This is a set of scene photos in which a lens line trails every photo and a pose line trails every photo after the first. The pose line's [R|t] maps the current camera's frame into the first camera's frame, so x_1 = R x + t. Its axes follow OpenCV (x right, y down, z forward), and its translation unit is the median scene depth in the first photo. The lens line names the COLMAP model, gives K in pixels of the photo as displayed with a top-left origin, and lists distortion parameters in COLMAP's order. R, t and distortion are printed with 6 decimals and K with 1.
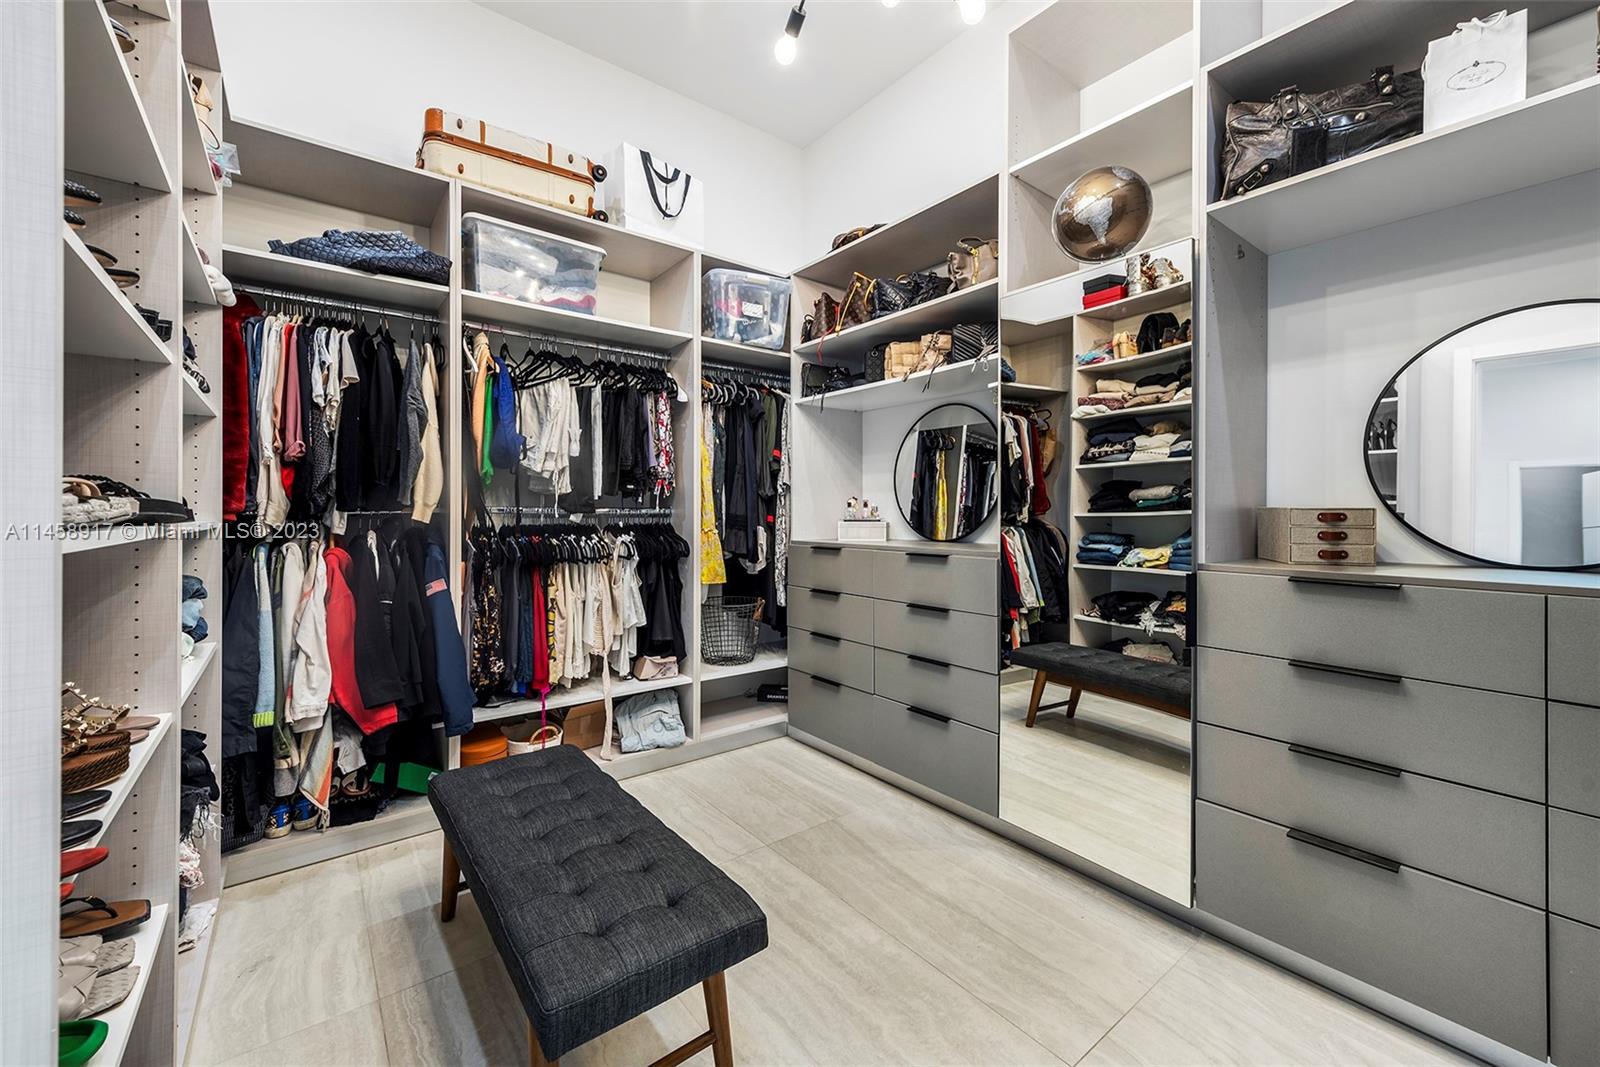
lens RADIAL K [[626.4, 0, 798.9], [0, 626.4, 514.0], [0, 0, 1]] dist [0.000288, 0.000098]
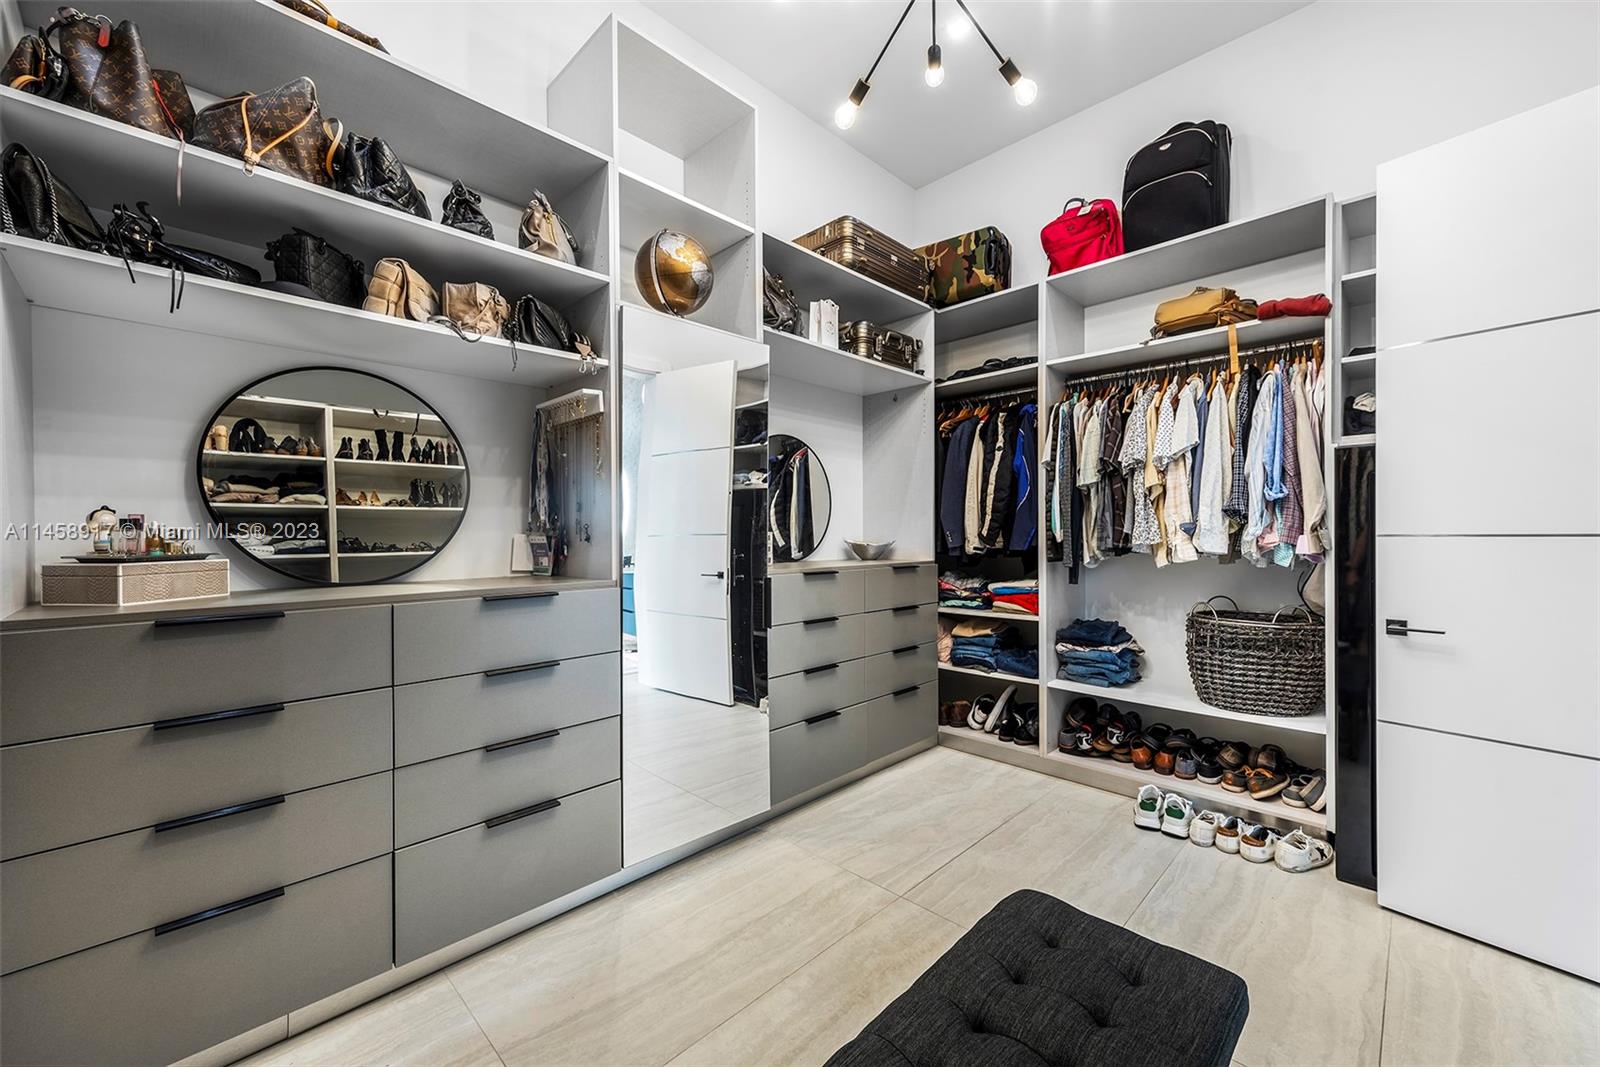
lens RADIAL K [[644.7, 0, 800.0], [0, 644.7, 533.5], [0, 0, 1]] dist [0.007416, 0.000057]
pose [[-0.145044, -0.008105, 0.989392, -0.742410], [0.004495, 0.999951, 0.008850, -0.017527], [-0.989415, 0.005731, -0.145001, 0.994466]]
